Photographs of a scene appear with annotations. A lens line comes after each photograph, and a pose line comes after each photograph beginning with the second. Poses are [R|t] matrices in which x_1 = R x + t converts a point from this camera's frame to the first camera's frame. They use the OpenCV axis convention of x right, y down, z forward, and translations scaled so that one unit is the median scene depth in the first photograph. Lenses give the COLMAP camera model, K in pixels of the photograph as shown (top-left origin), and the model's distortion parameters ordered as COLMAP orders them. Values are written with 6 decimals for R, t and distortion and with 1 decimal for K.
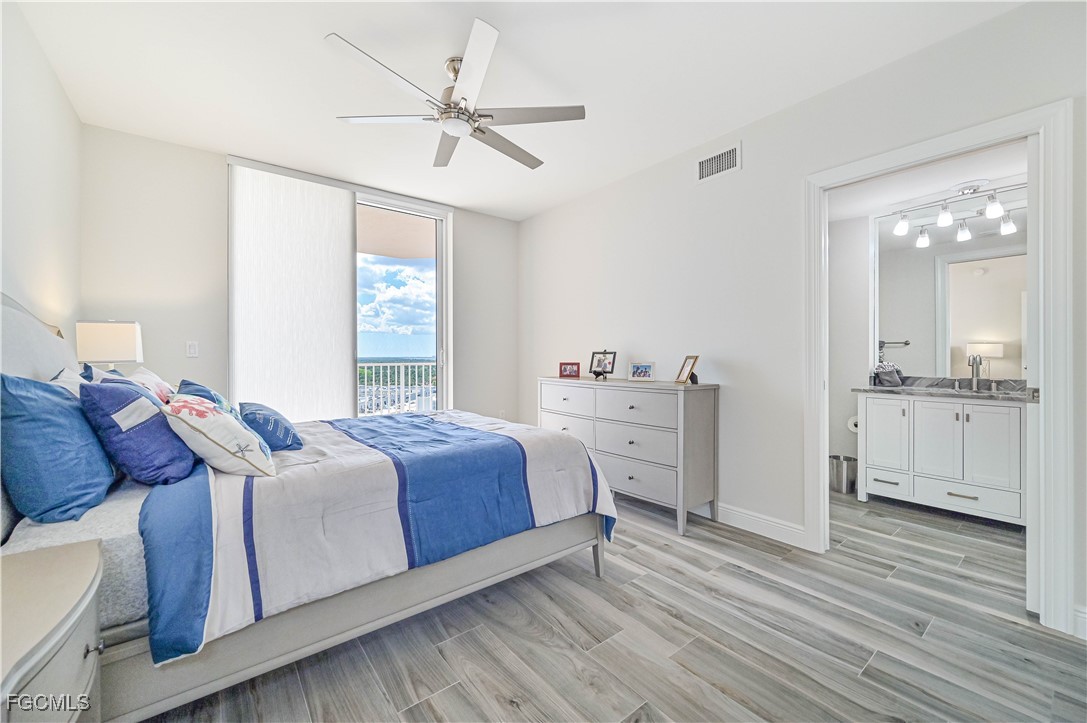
lens RADIAL K [[427.1, 0, 541.0], [0, 427.1, 355.6], [0, 0, 1]] dist [0.000127, 0.000180]
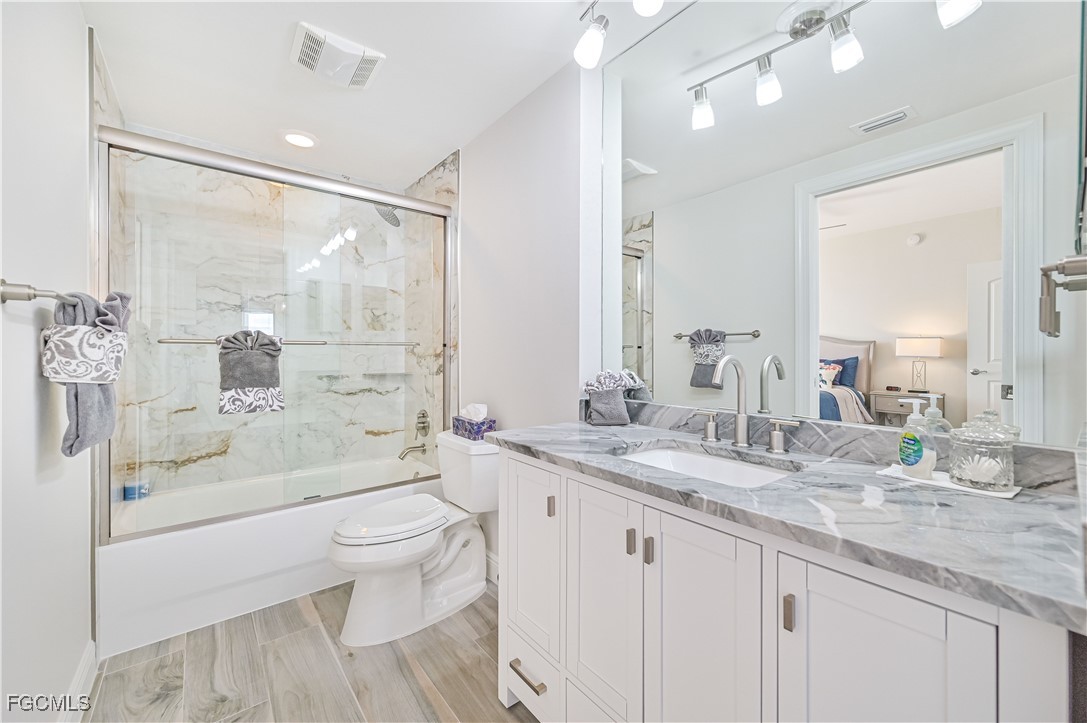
lens RADIAL K [[427.1, 0, 551.2], [0, 427.1, 359.9], [0, 0, 1]] dist [0.000127, 0.000180]
pose [[0.999347, 0.002730, 0.036029, 0.739974], [-0.003449, 0.999796, 0.019906, -0.005415], [-0.035968, -0.020018, 0.999152, 0.548929]]
